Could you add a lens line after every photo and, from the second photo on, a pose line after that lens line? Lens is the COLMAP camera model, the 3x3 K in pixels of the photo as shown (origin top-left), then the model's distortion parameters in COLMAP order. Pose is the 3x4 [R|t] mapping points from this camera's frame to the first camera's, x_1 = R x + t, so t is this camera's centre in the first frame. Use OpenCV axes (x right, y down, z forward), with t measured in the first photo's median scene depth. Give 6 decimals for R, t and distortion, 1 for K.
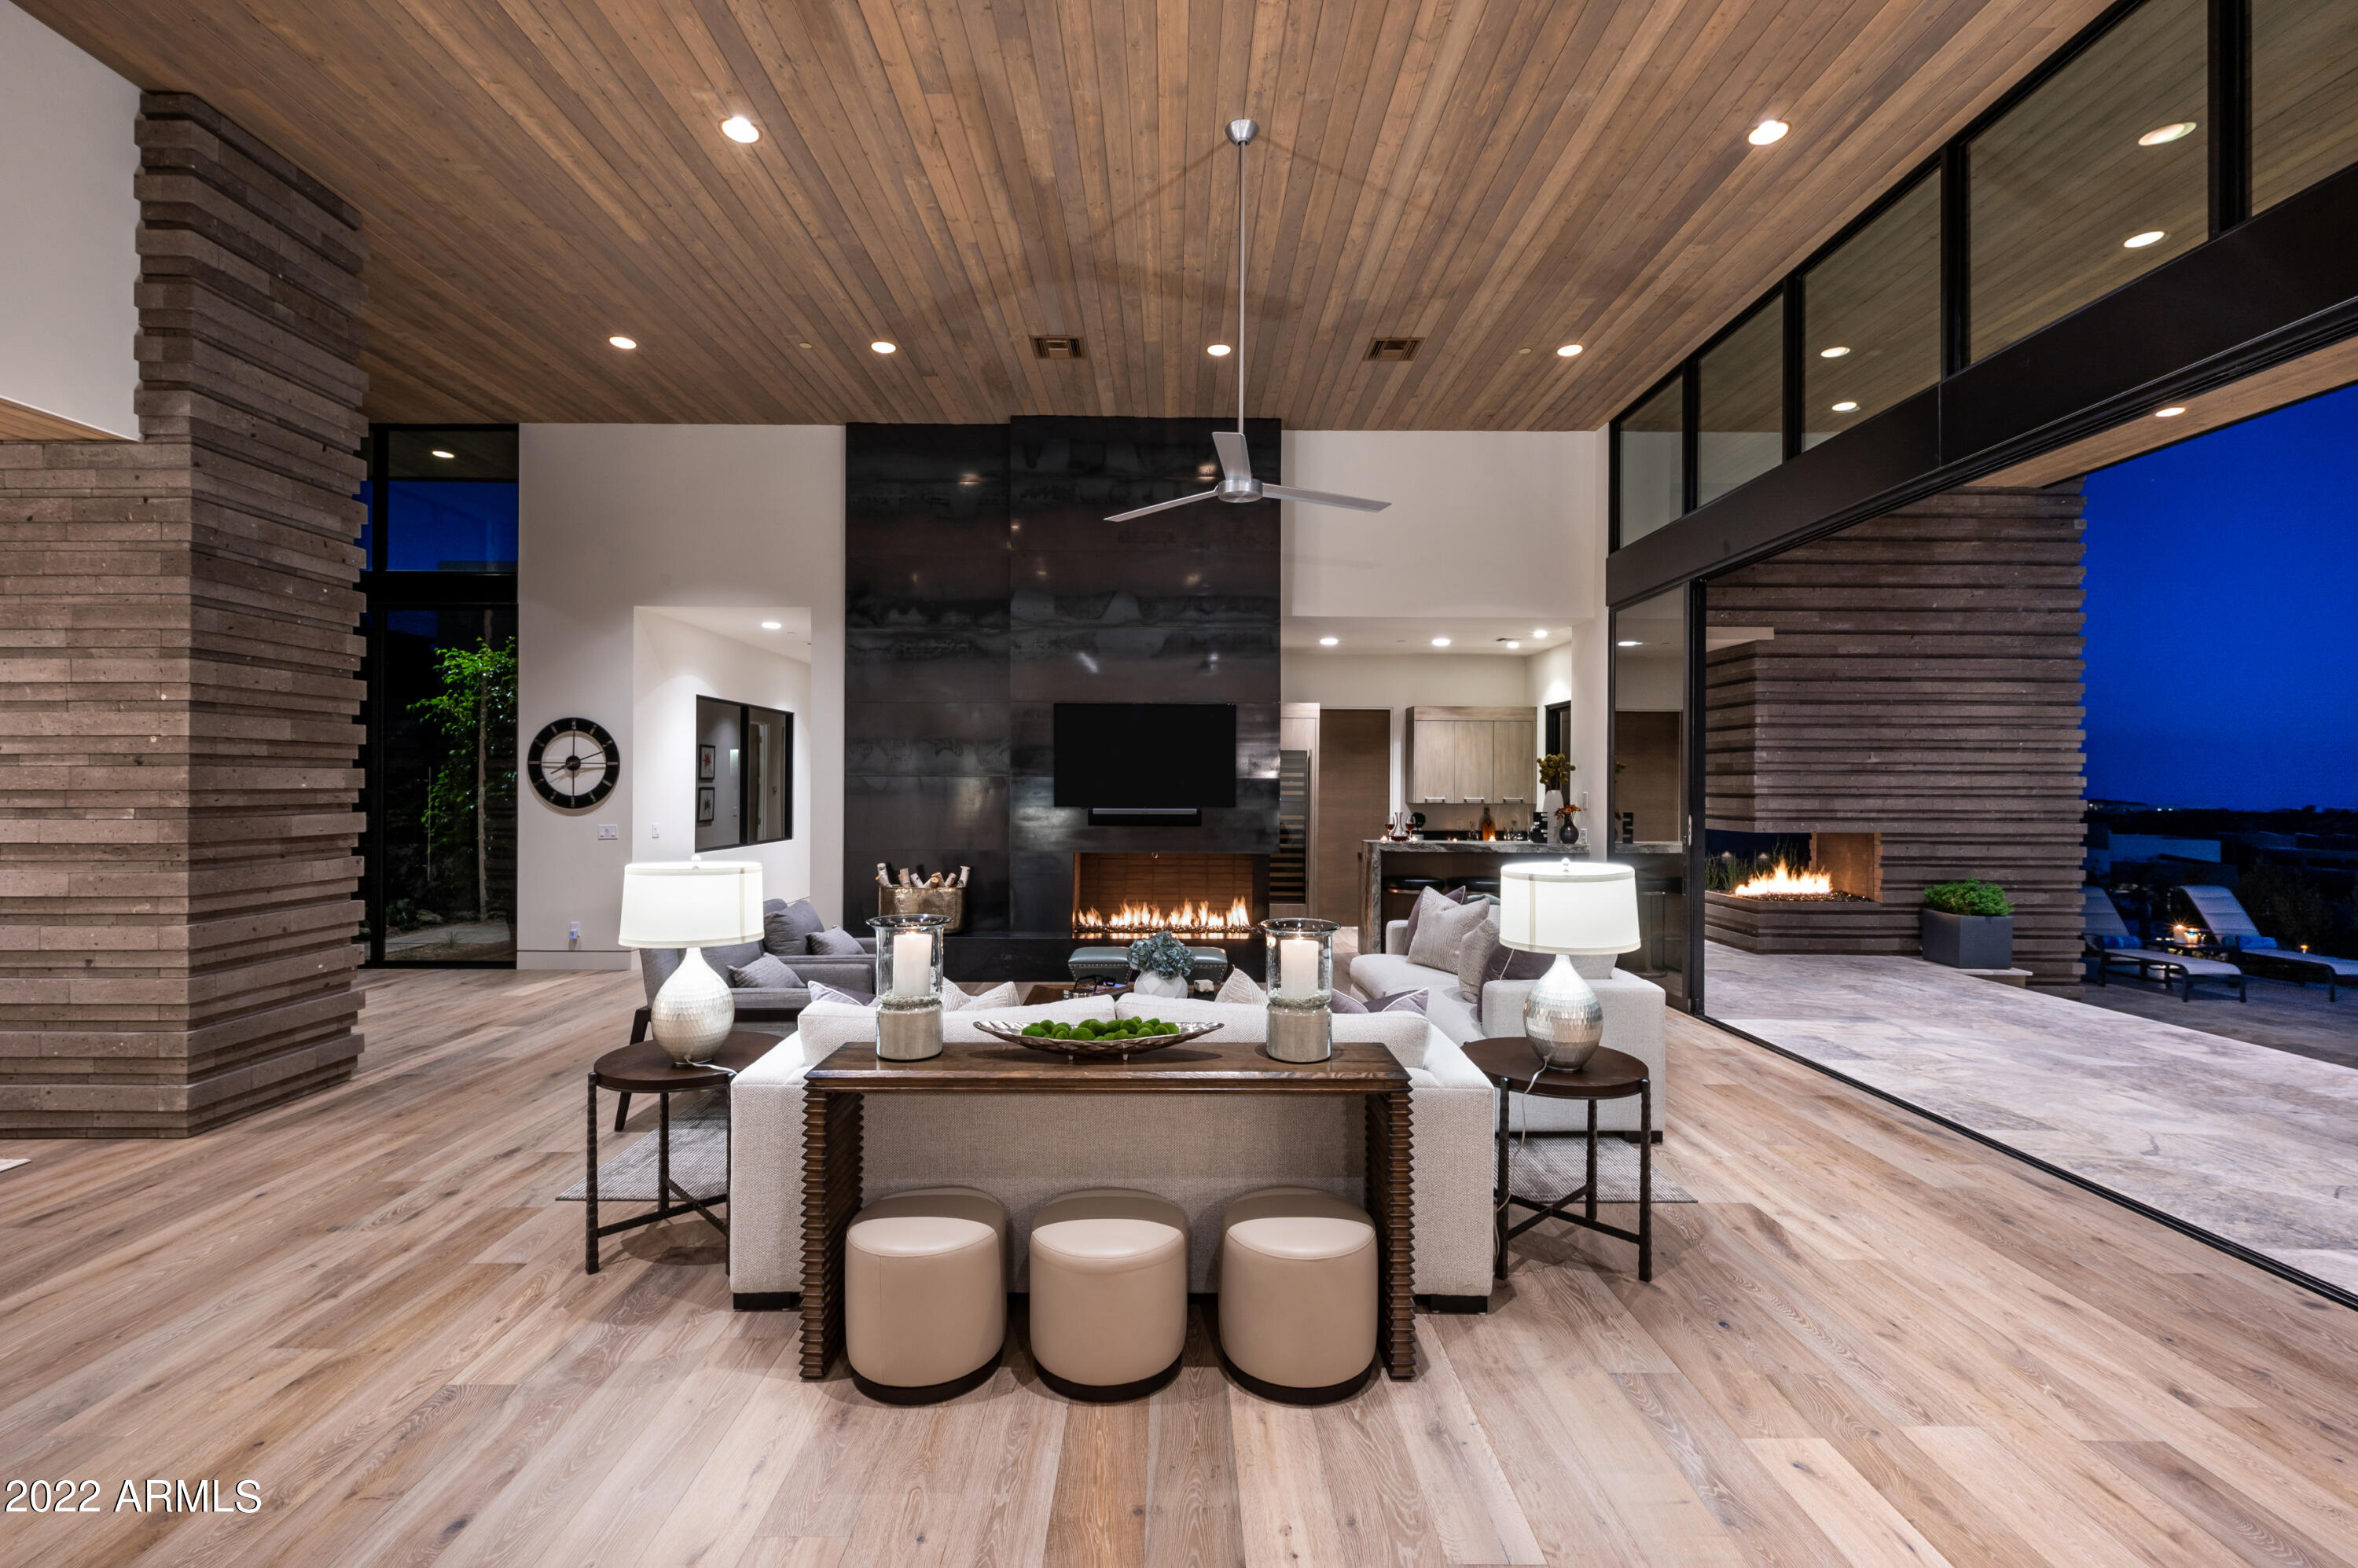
lens RADIAL K [[1017.6, 0, 1176.5], [0, 1017.6, 781.6], [0, 0, 1]] dist [0.001085, 0.000027]
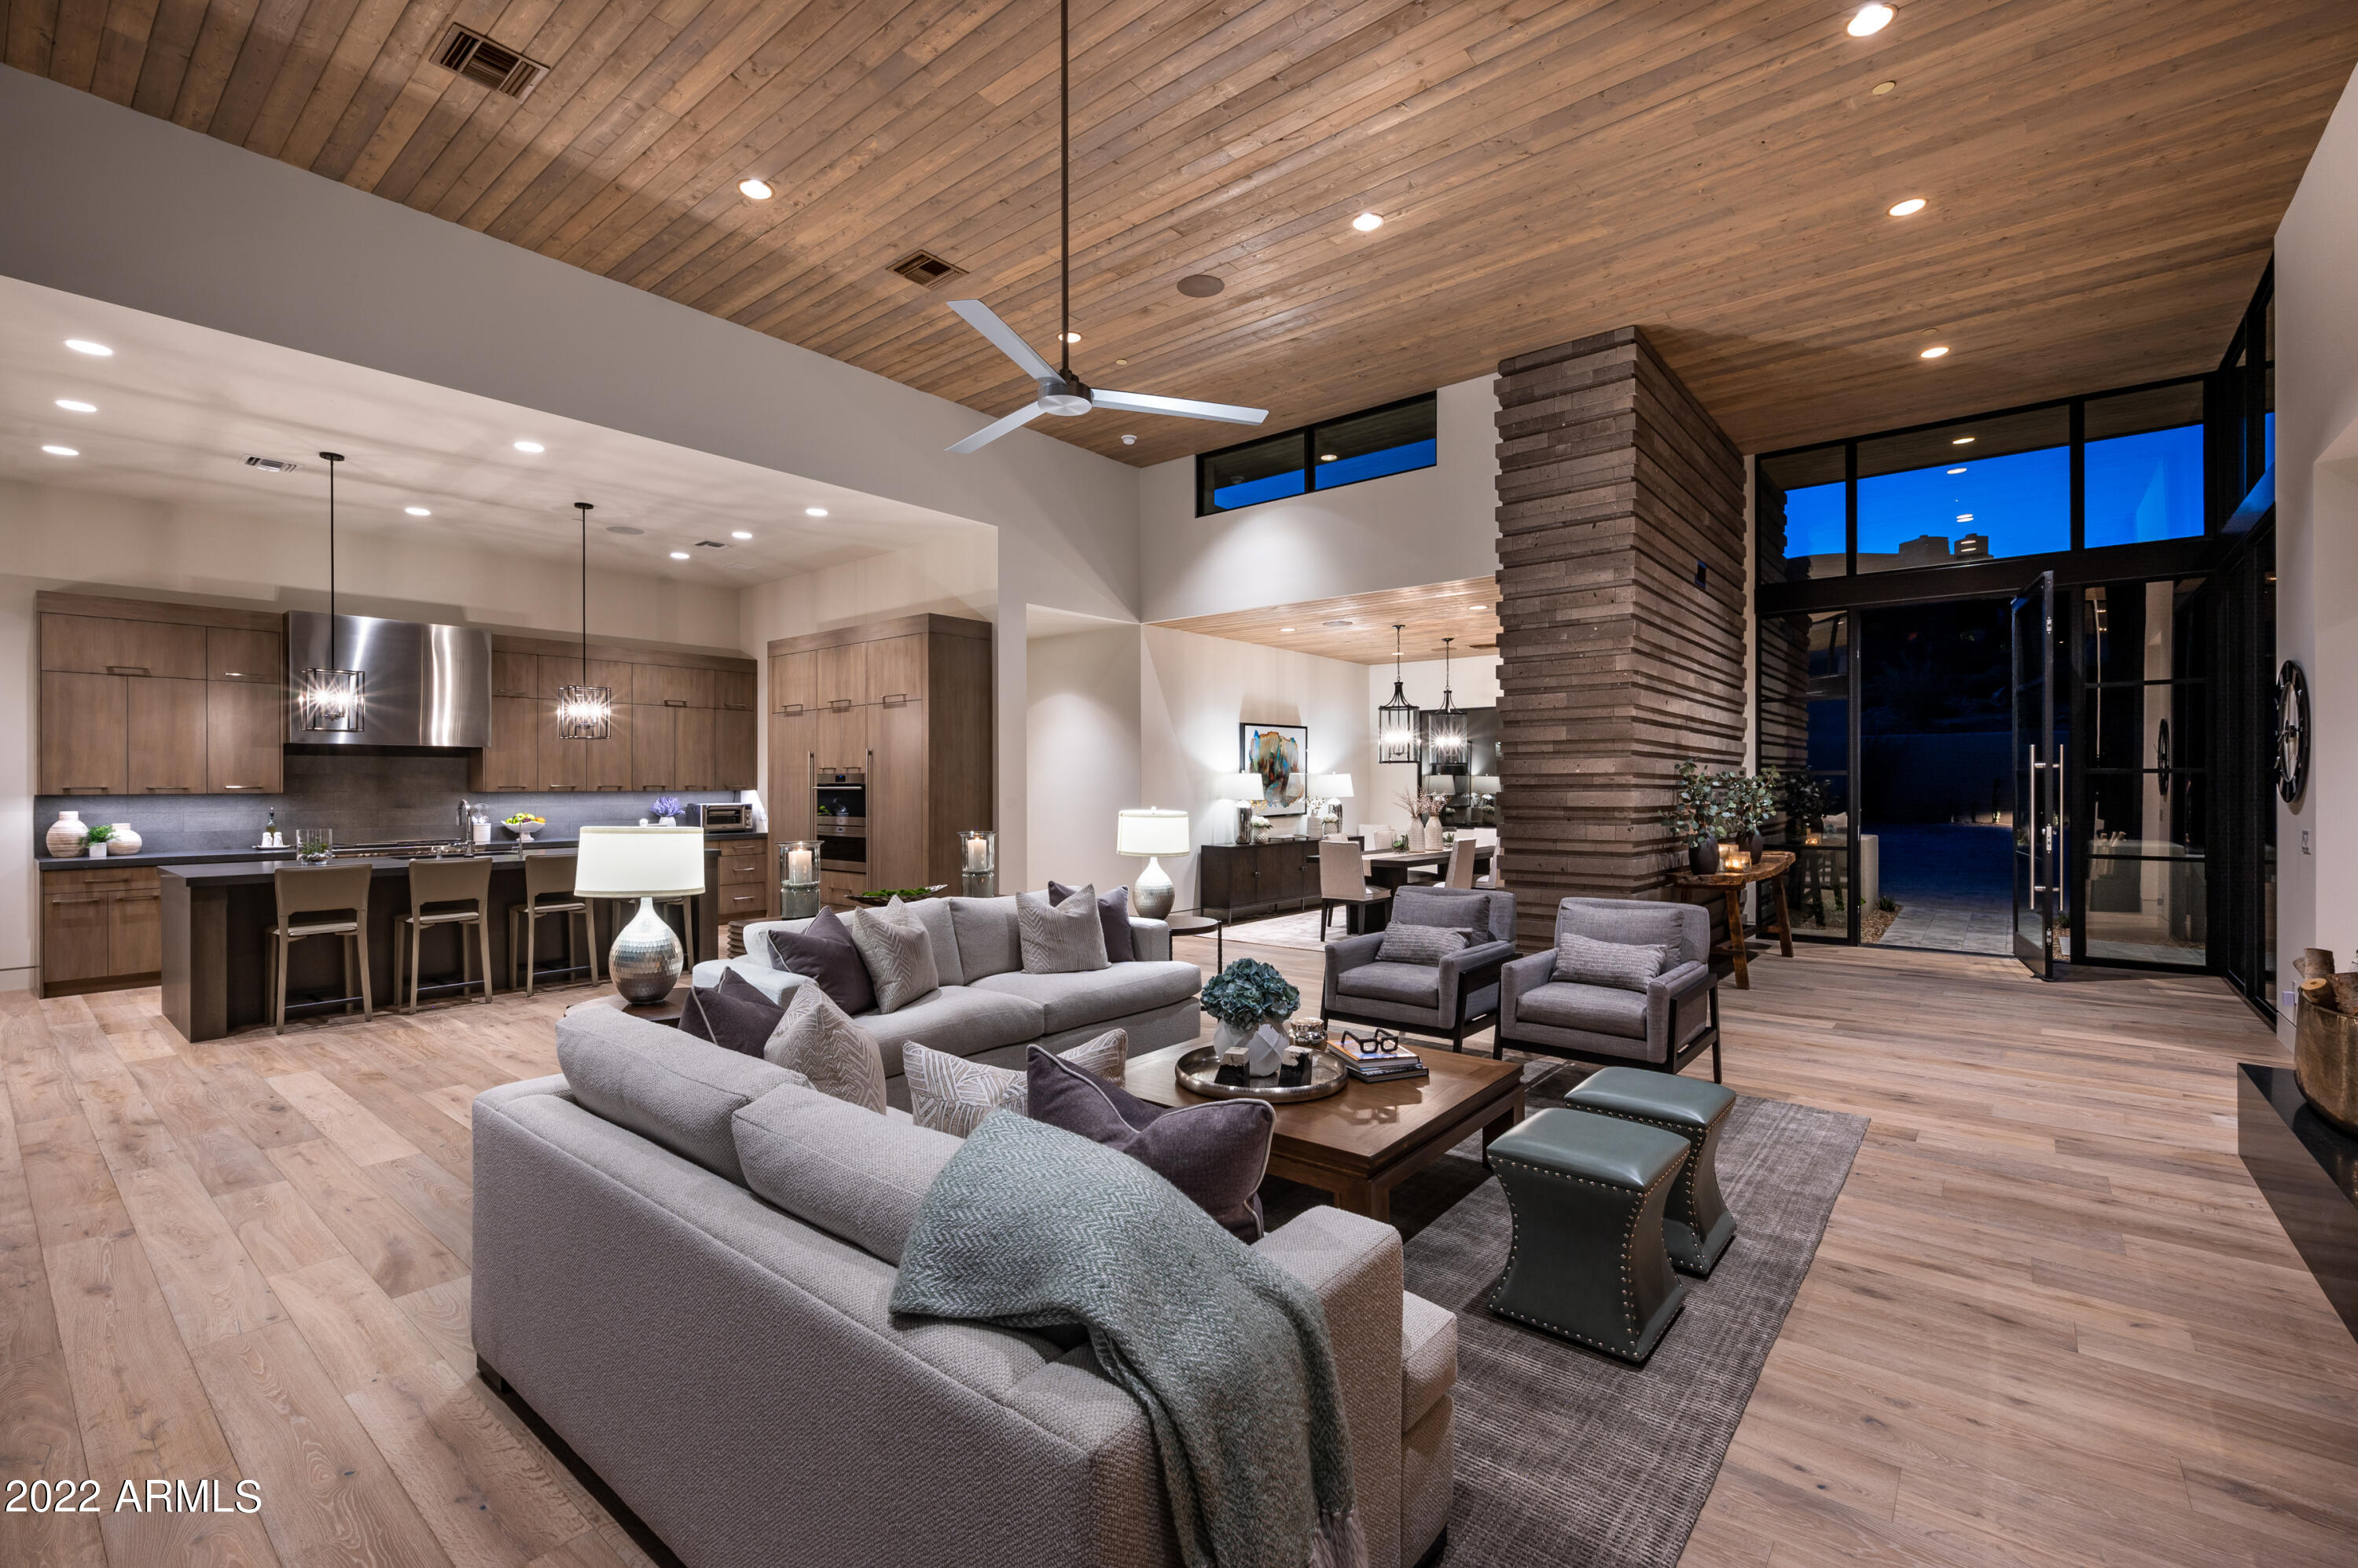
lens RADIAL K [[1017.6, 0, 1175.2], [0, 1017.6, 780.1], [0, 0, 1]] dist [0.001085, 0.000027]
pose [[-0.642198, -0.006254, -0.766513, 0.727791], [0.001331, 0.999956, -0.009273, 0.035554], [0.766538, -0.006975, -0.642161, 1.821538]]
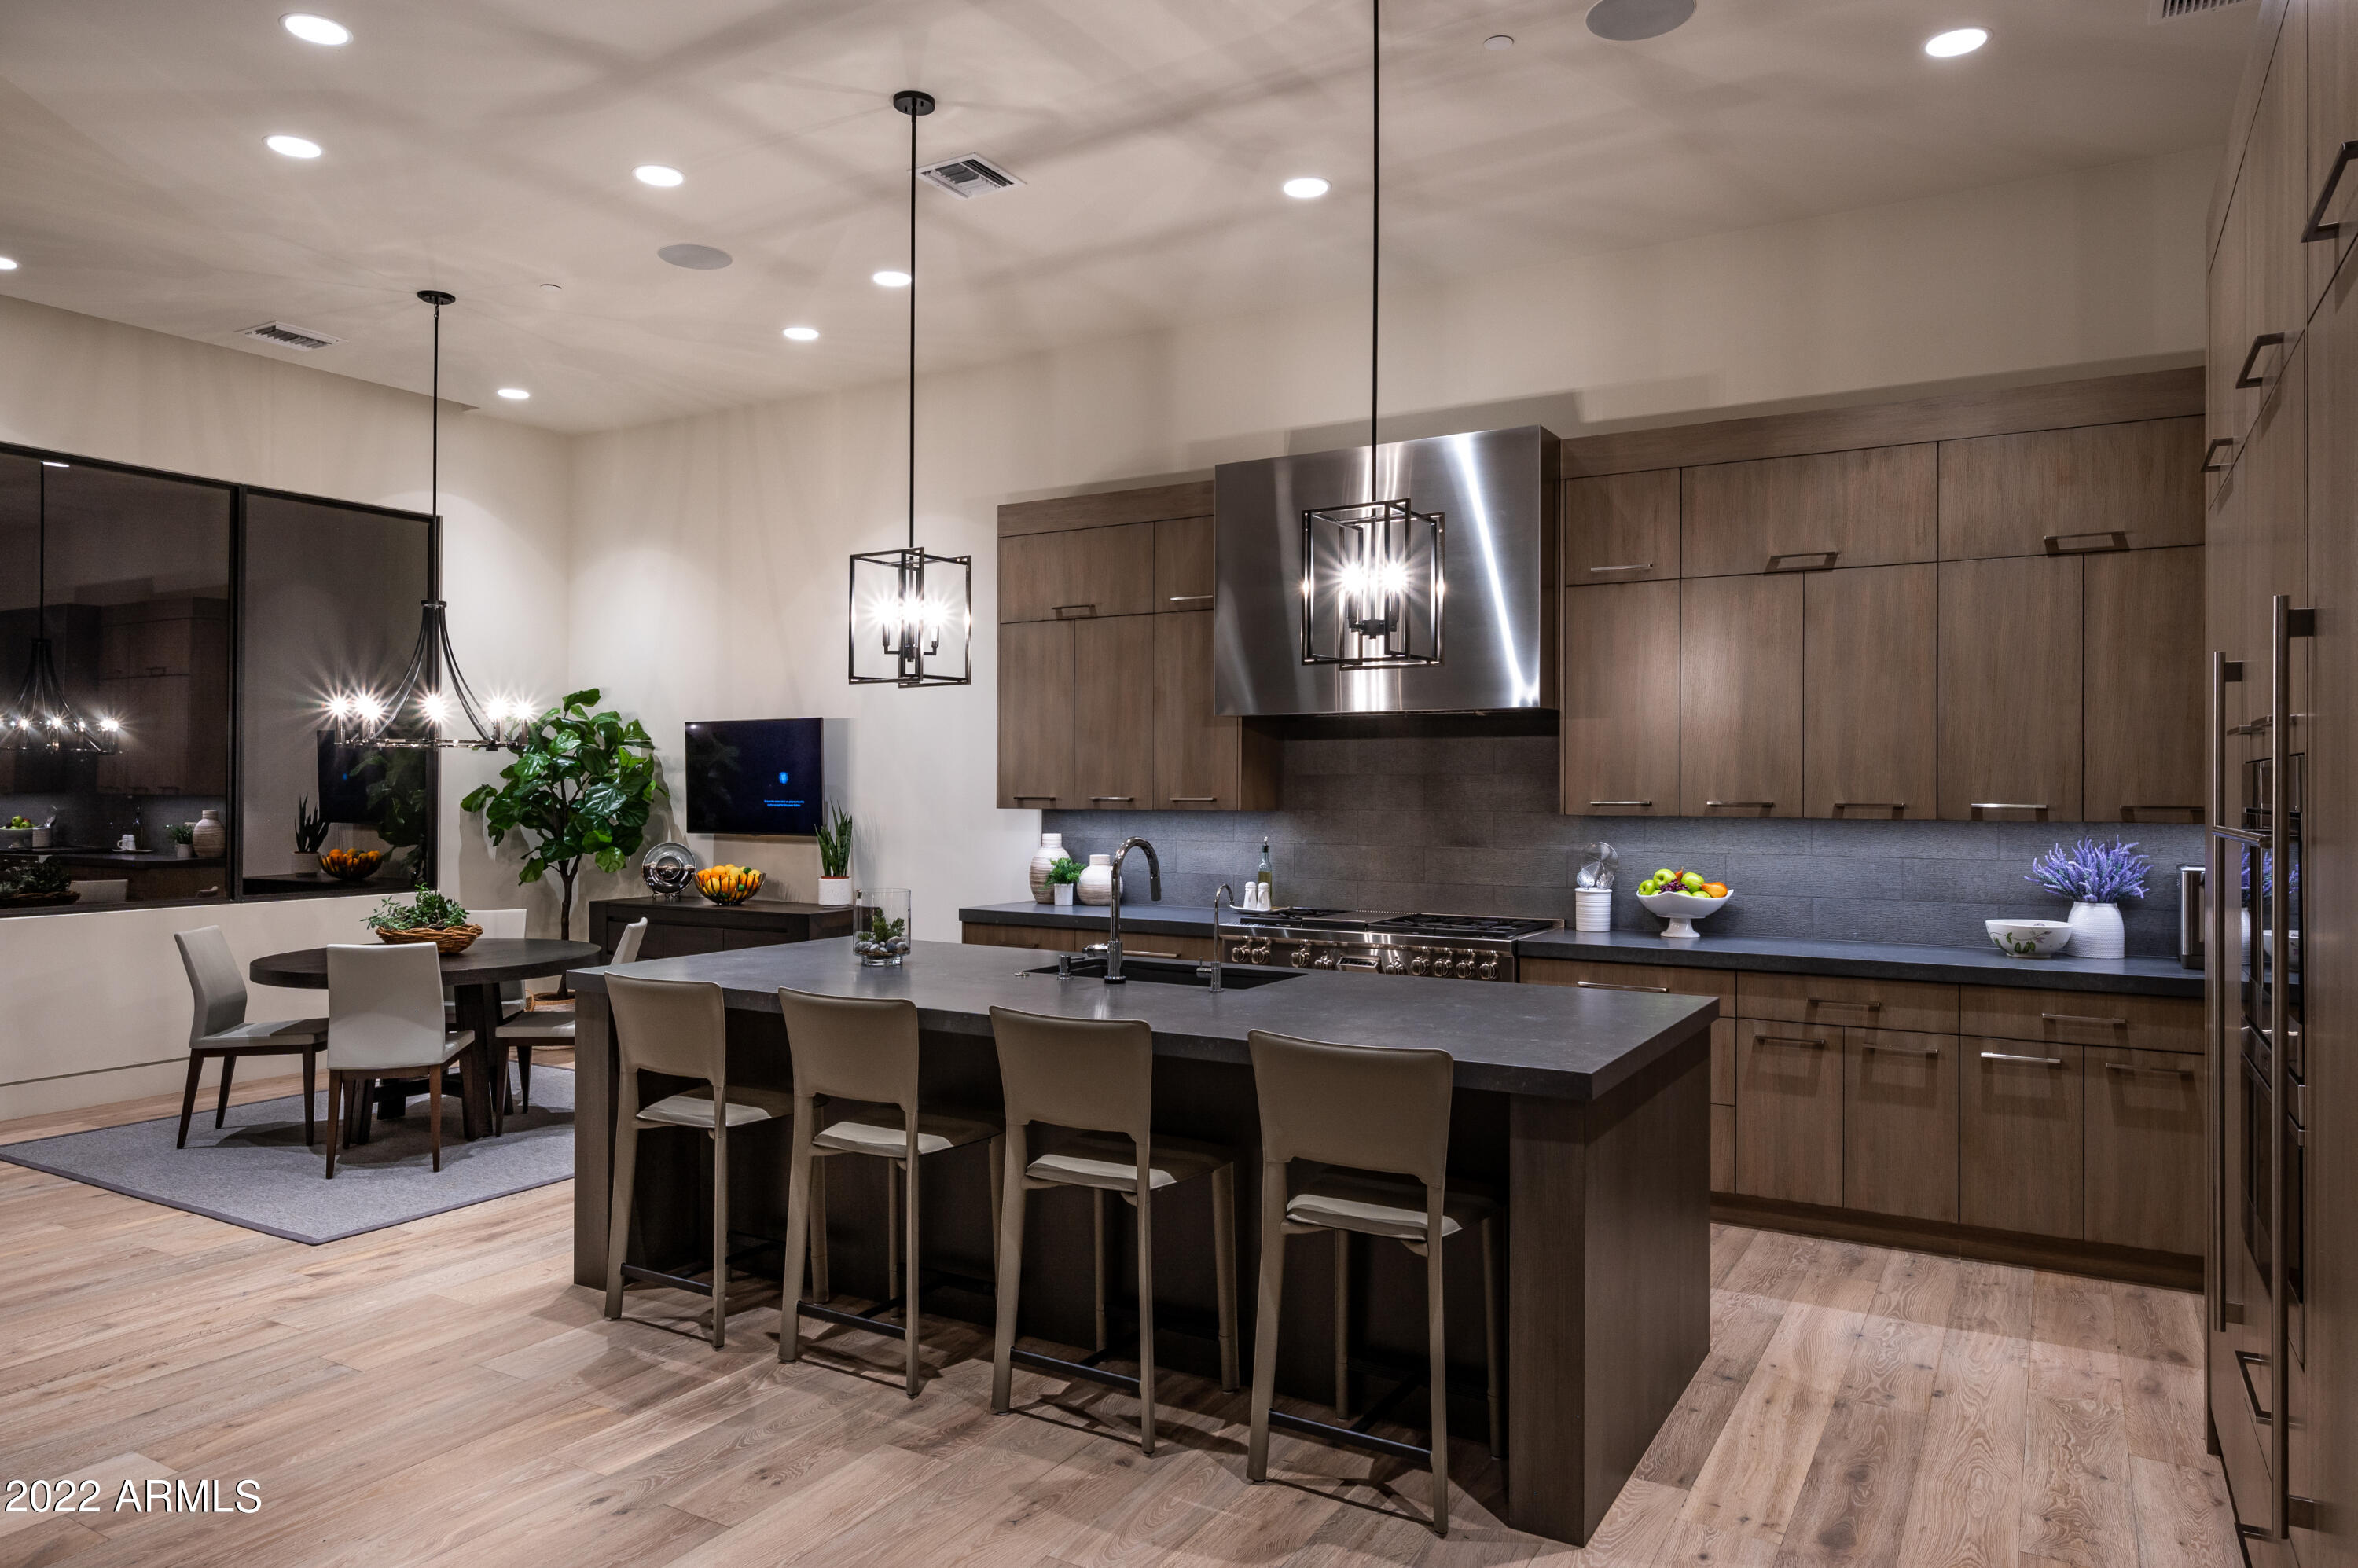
lens RADIAL K [[1523.1, 0, 1167.8], [0, 1523.1, 776.5], [0, 0, 1]] dist [0.008804, -0.001665]
pose [[-0.858002, -0.004553, 0.513626, -0.441285], [-0.009571, 0.999929, -0.007124, 0.015996], [-0.513557, -0.011028, -0.857984, 0.602187]]
